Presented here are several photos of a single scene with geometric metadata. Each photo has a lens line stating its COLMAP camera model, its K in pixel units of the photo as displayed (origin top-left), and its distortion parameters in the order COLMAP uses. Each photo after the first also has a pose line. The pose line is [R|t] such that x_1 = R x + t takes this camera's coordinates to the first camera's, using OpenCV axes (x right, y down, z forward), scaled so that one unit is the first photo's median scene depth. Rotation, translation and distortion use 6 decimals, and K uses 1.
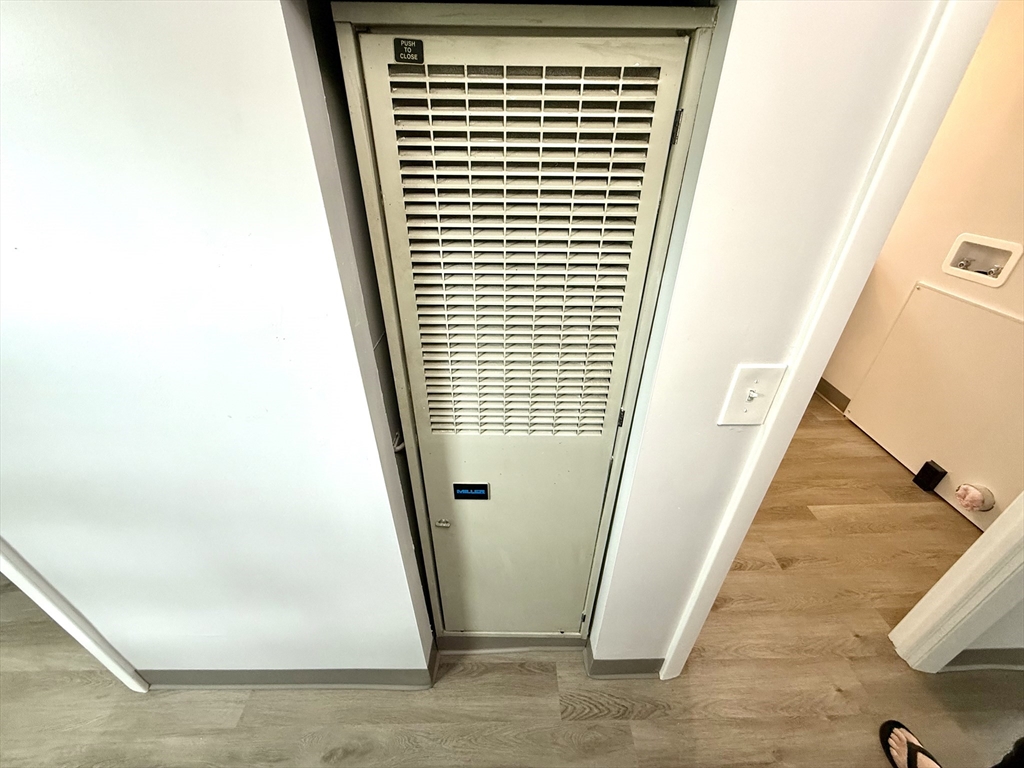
lens RADIAL K [[407.9, 0, 510.5], [0, 407.9, 382.4], [0, 0, 1]] dist [-0.000555, 0.000505]
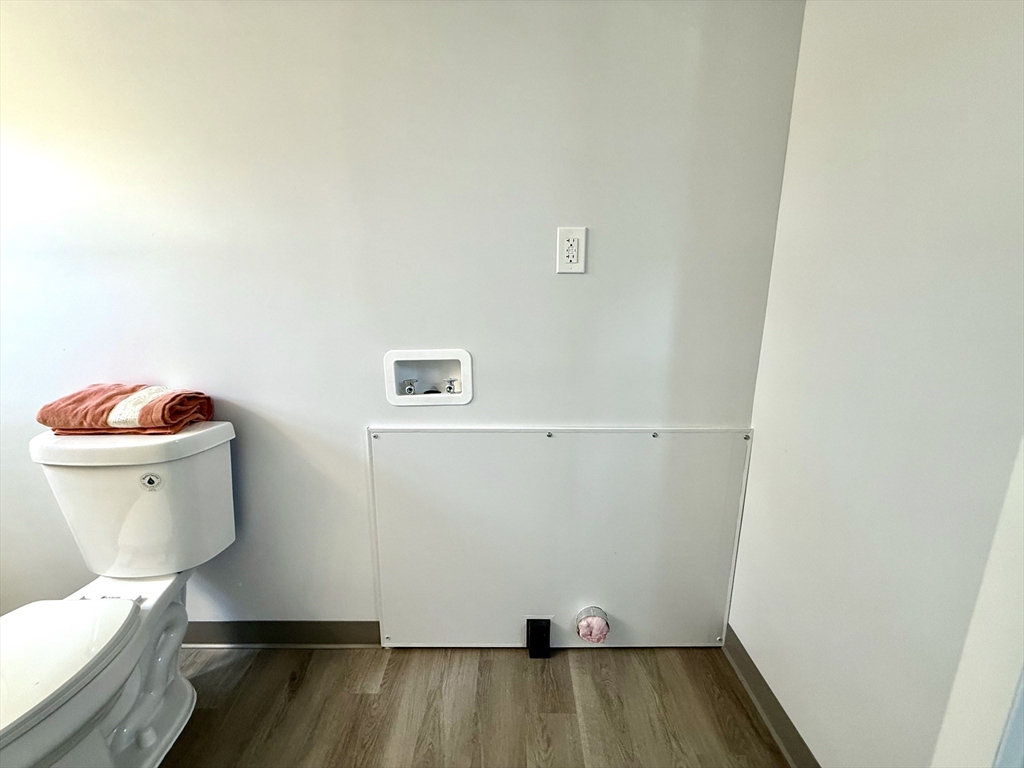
lens RADIAL K [[407.9, 0, 509.2], [0, 407.9, 384.3], [0, 0, 1]] dist [-0.000555, 0.000505]
pose [[0.021431, -0.213764, 0.976650, 0.403678], [0.530487, 0.830447, 0.170123, -0.304824], [-0.847422, 0.514454, 0.131197, 0.712656]]
